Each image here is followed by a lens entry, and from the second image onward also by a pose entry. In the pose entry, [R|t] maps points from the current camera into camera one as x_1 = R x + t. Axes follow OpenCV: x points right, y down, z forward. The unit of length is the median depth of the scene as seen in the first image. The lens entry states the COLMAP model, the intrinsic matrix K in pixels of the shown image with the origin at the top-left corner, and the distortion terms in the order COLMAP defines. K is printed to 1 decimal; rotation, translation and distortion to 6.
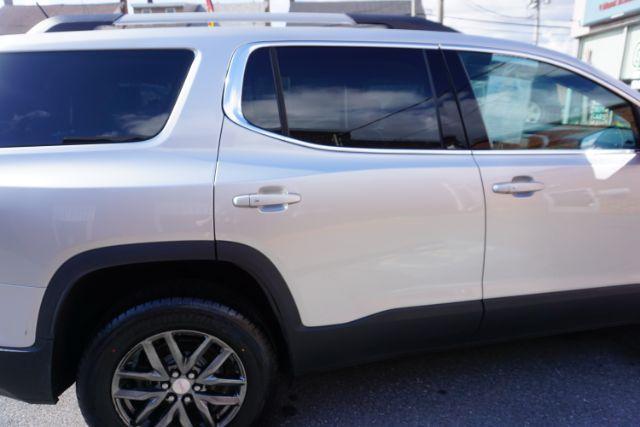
lens RADIAL K [[429.7, 0, 319.6], [0, 429.7, 211.8], [0, 0, 1]] dist [-0.047315, 0.035645]
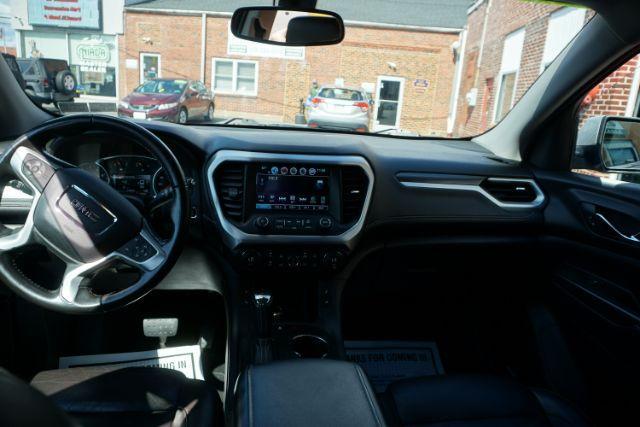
lens RADIAL K [[429.7, 0, 314.2], [0, 429.7, 206.8], [0, 0, 1]] dist [-0.047315, 0.035645]
pose [[0.061746, -0.238818, 0.969099, -6.338652], [0.188110, 0.956336, 0.223687, 0.226466], [-0.980205, 0.168486, 0.103974, -0.212034]]
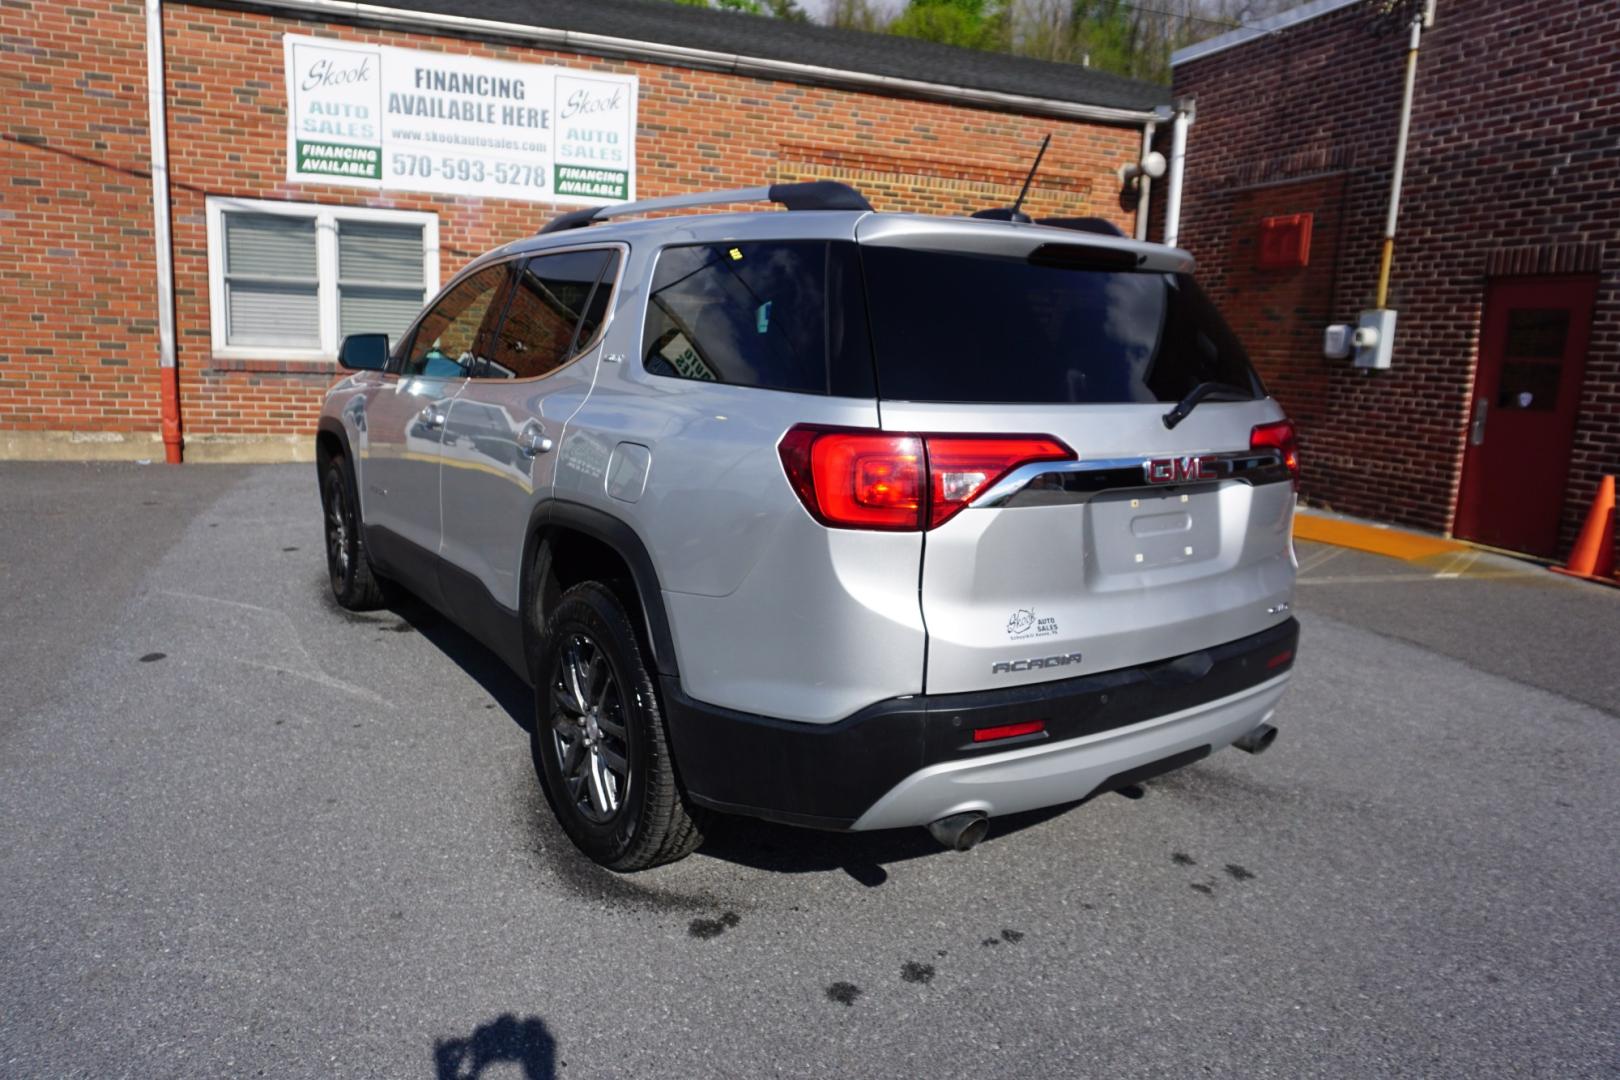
lens RADIAL K [[1087.7, 0, 807.2], [0, 1087.7, 536.8], [0, 0, 1]] dist [-0.047315, 0.035645]
pose [[-0.391670, -0.168584, 0.904529, -2.206349], [0.205338, 0.942263, 0.264530, -0.538126], [-0.896901, 0.289343, -0.334440, 2.234932]]
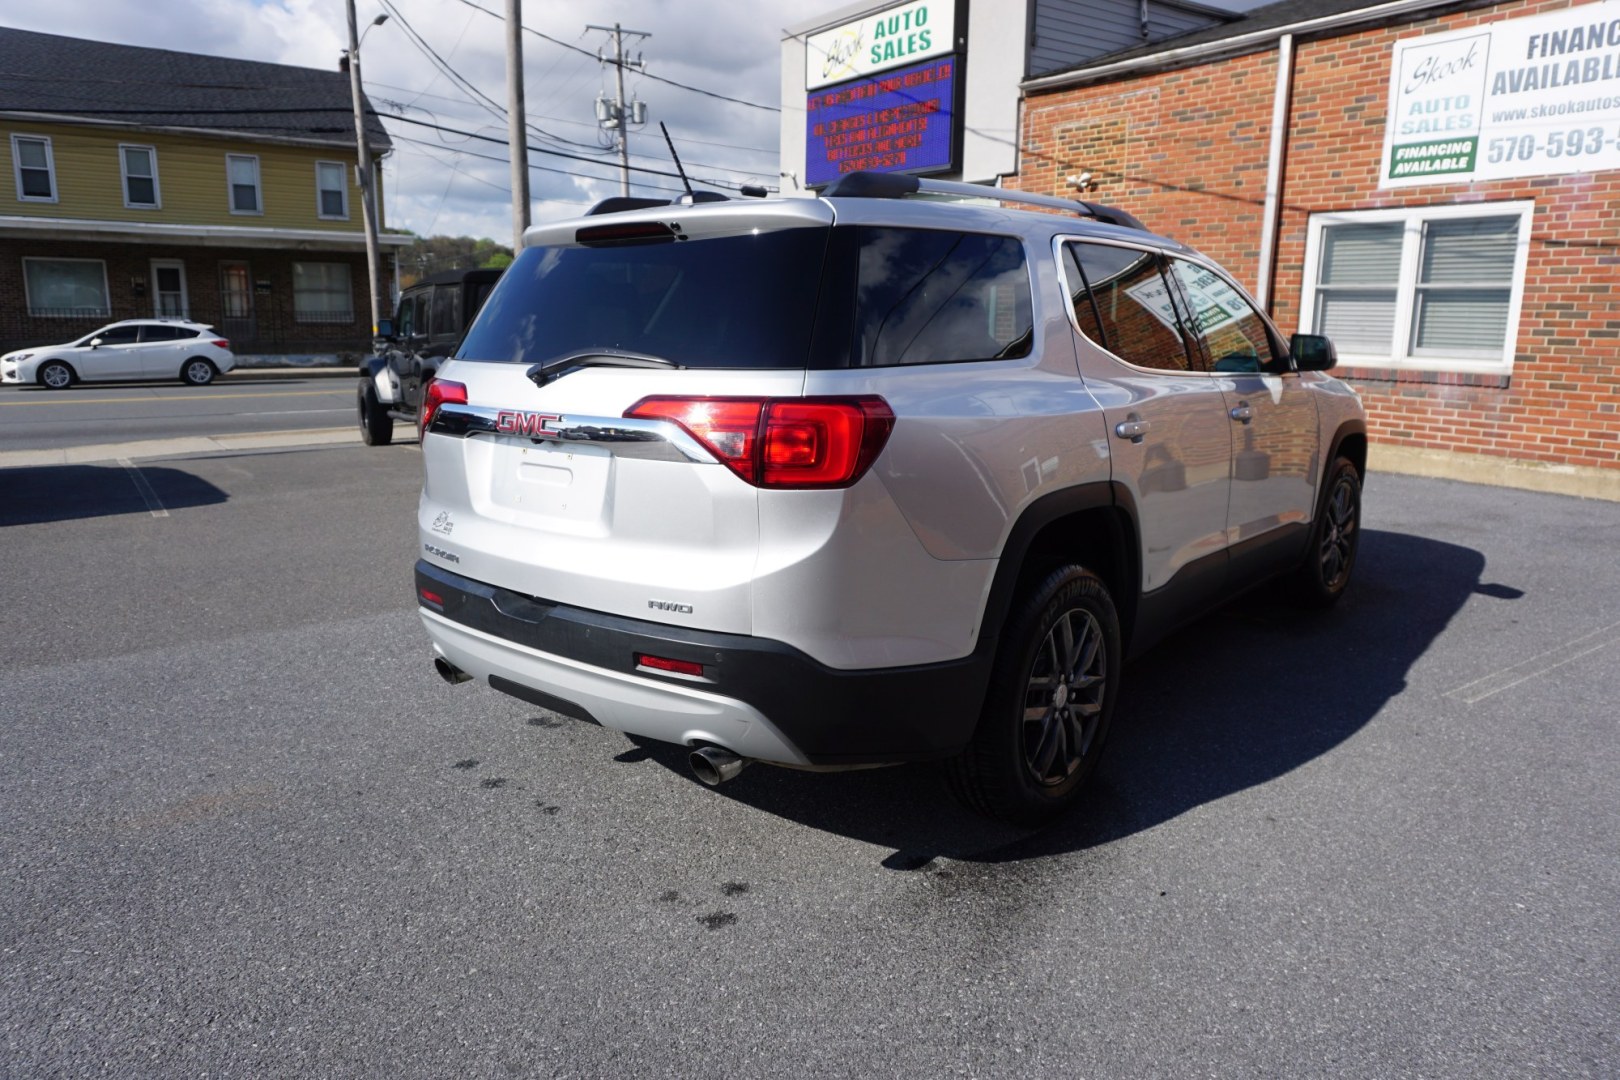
lens RADIAL K [[1087.7, 0, 805.7], [0, 1087.7, 535.7], [0, 0, 1]] dist [-0.047315, 0.035645]
pose [[0.785416, -0.102478, 0.610426, -1.751160], [0.142300, 0.989679, -0.016946, 0.110506], [-0.602388, 0.100174, 0.791892, -0.219235]]
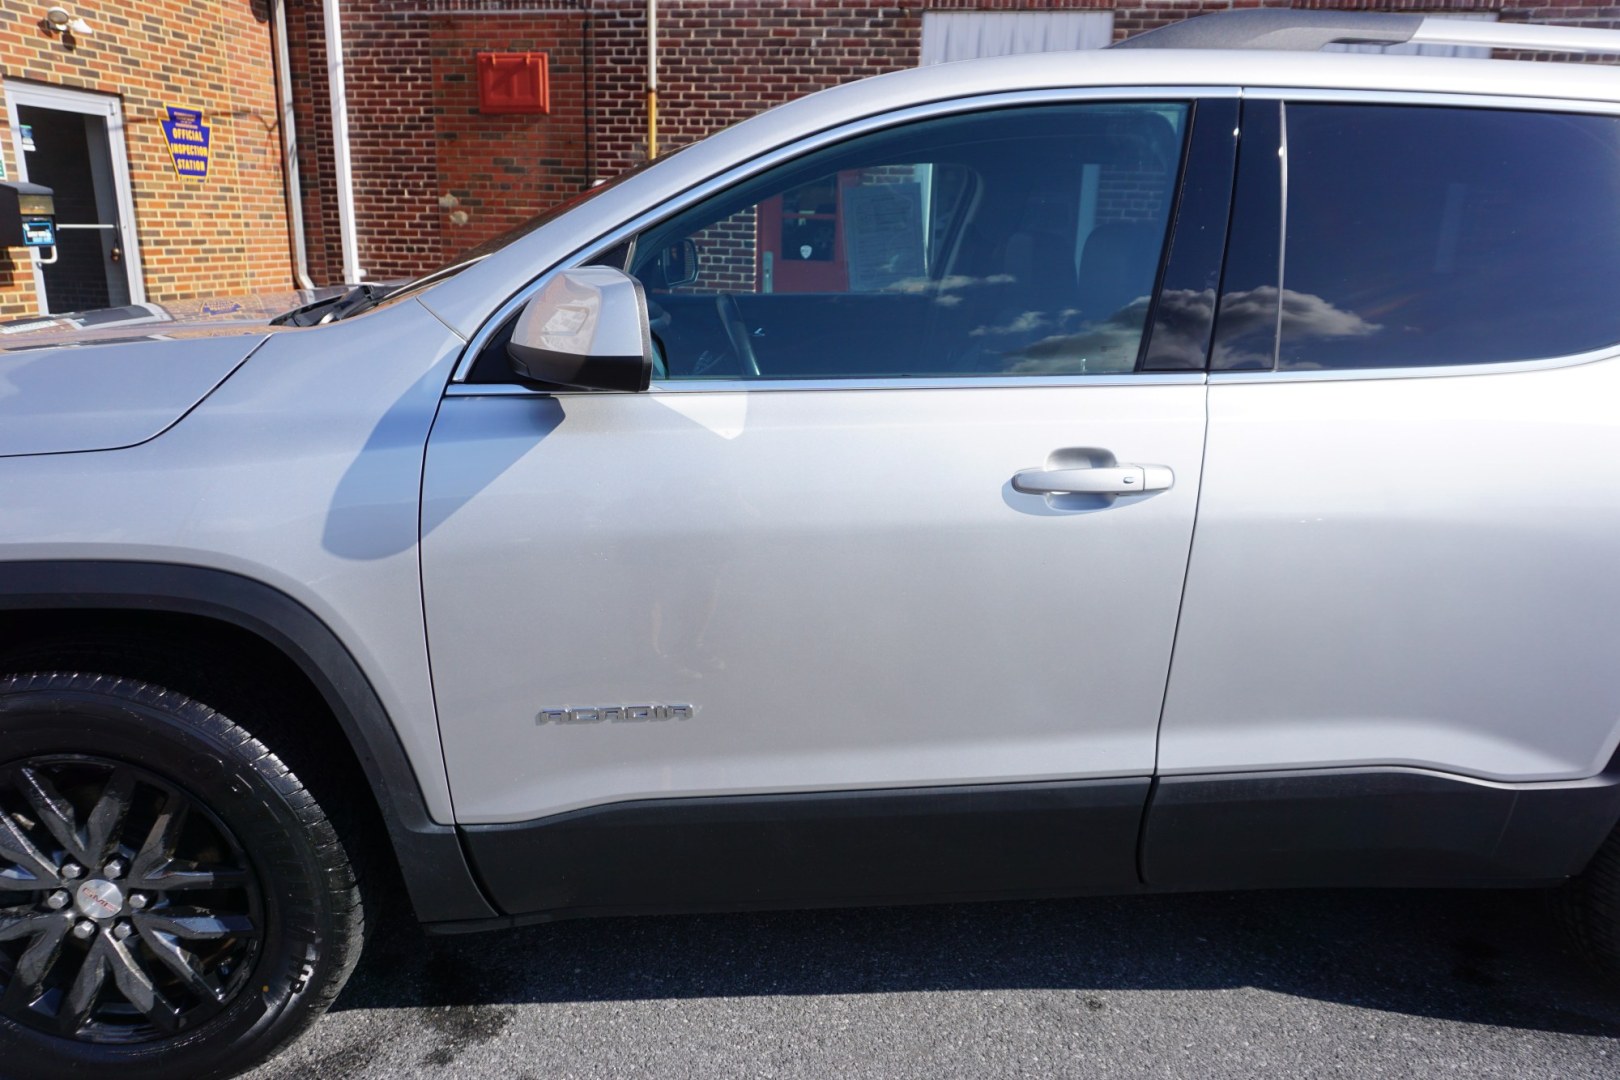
lens RADIAL K [[1087.7, 0, 809.8], [0, 1087.7, 533.6], [0, 0, 1]] dist [-0.047315, 0.035645]
pose [[-0.993130, -0.050721, 0.105456, 0.421320], [0.010753, 0.857813, 0.513850, -0.788544], [-0.116525, 0.511453, -0.851374, 2.986071]]
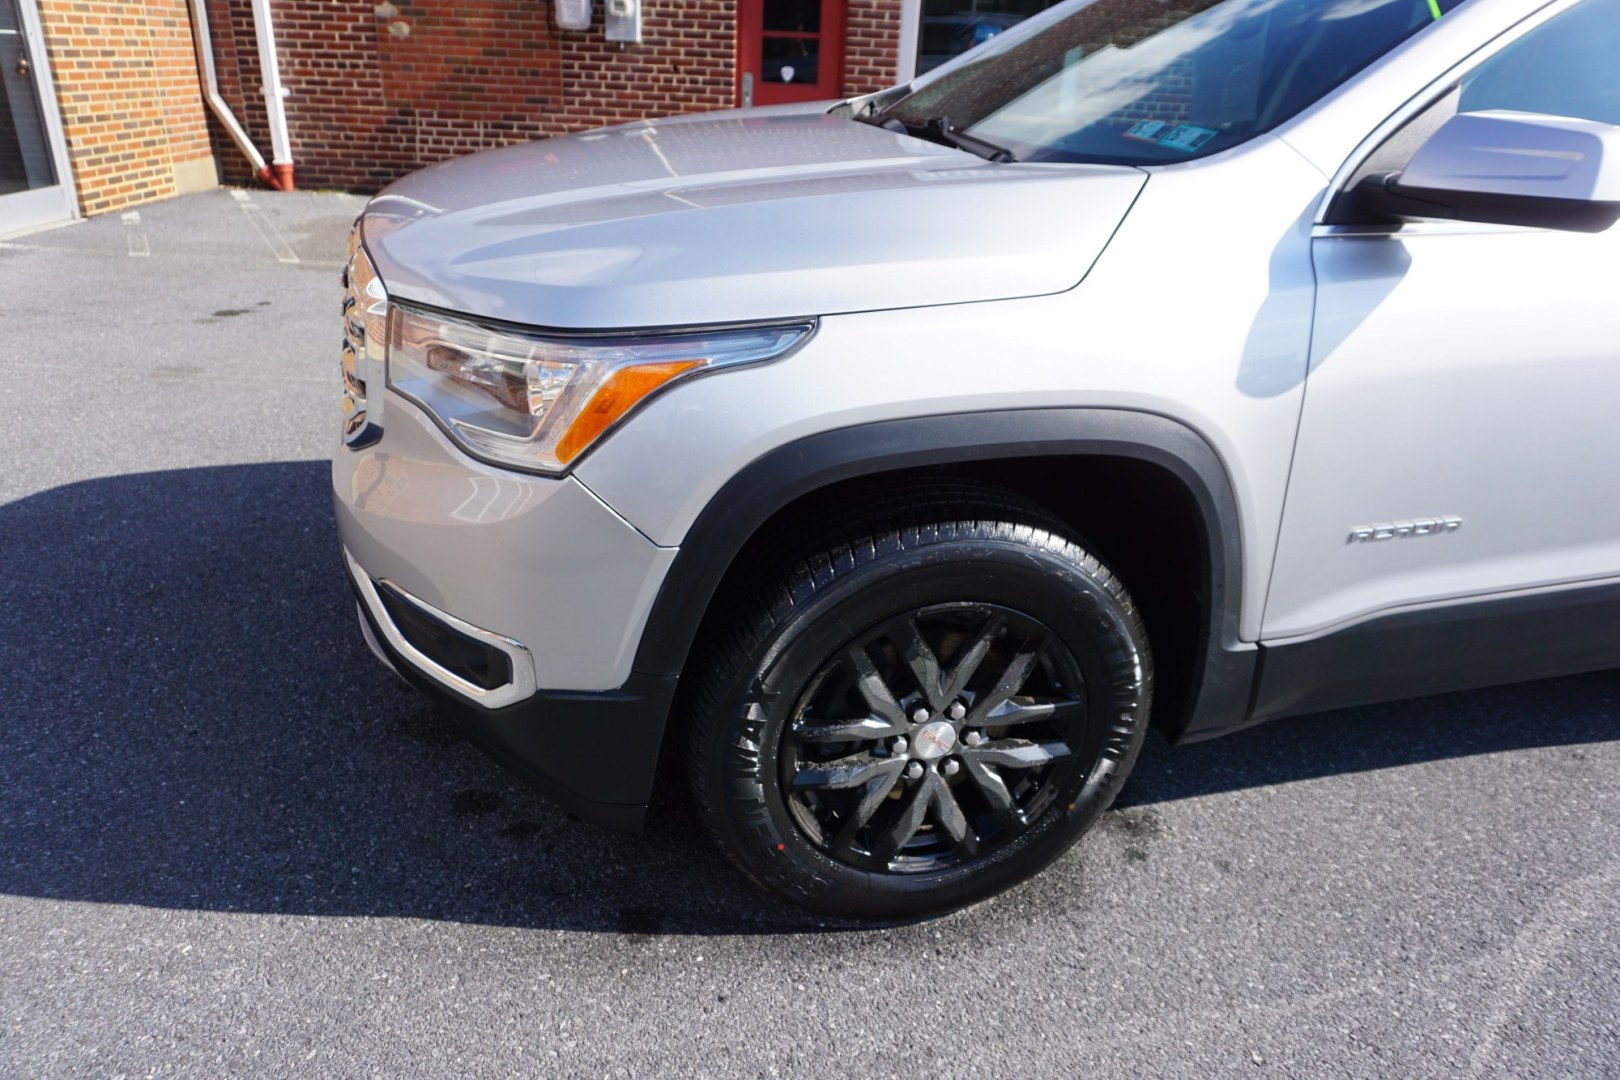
lens RADIAL K [[1087.7, 0, 812.7], [0, 1087.7, 527.8], [0, 0, 1]] dist [-0.047315, 0.035645]
pose [[-0.997563, -0.008971, -0.069193, 1.349048], [-0.050674, 0.774842, 0.630120, -0.798116], [0.047961, 0.632091, -0.773409, 3.057625]]
